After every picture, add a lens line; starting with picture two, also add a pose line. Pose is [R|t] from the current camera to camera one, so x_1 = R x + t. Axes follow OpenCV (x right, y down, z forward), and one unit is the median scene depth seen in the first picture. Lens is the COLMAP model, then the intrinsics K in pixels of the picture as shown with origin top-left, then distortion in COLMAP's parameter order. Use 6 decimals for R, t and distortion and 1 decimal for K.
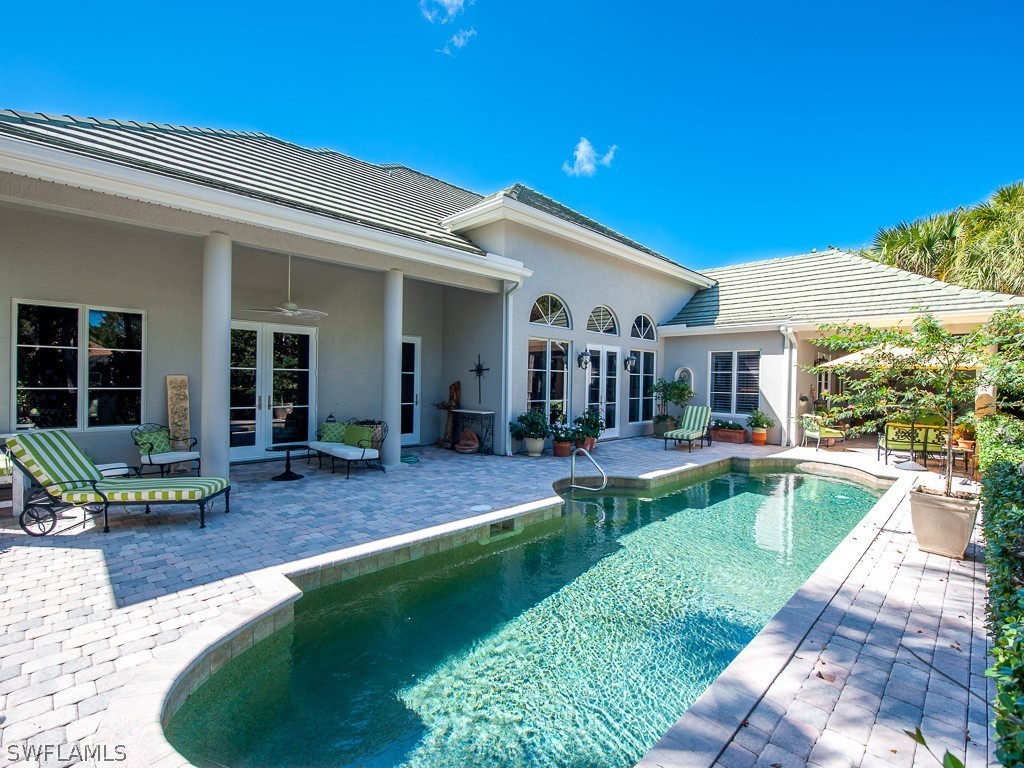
lens RADIAL K [[464.2, 0, 512.0], [0, 464.2, 384.0], [0, 0, 1]] dist [-0.021053, -0.000216]
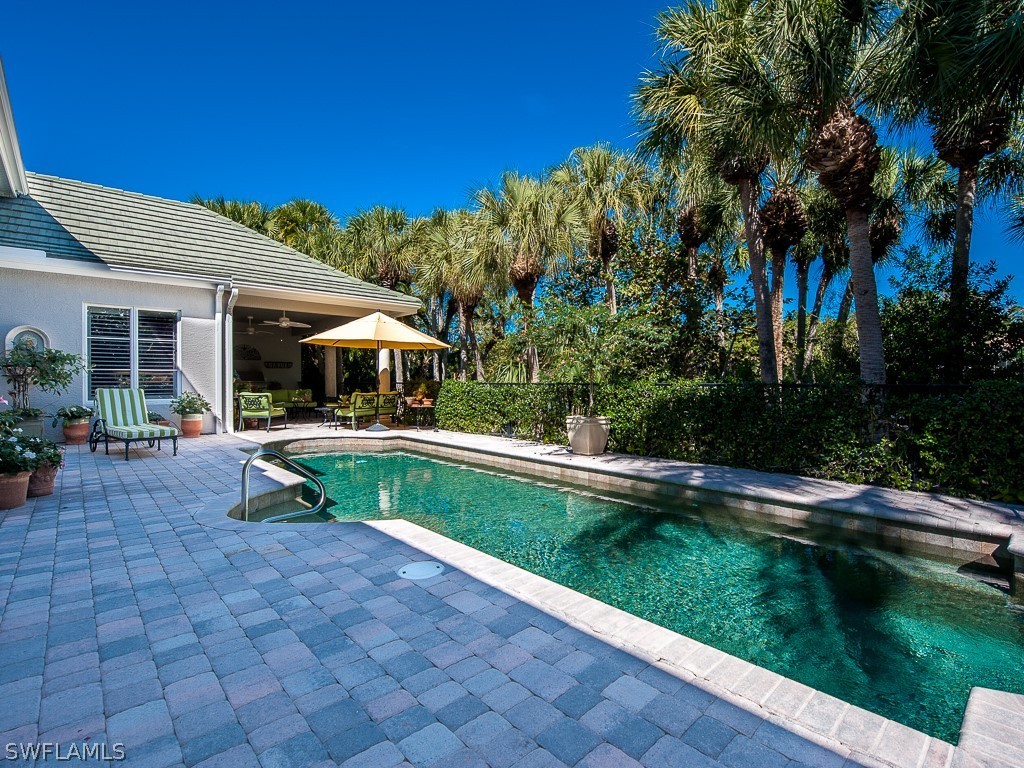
lens RADIAL K [[489.8, 0, 557.6], [0, 489.8, 385.1], [0, 0, 1]] dist [-0.013343, -0.000166]
pose [[-0.007825, -0.027124, 0.999601, -0.514555], [0.005225, 0.999617, 0.027166, 0.055309], [-0.999956, 0.005435, -0.007680, 0.773180]]
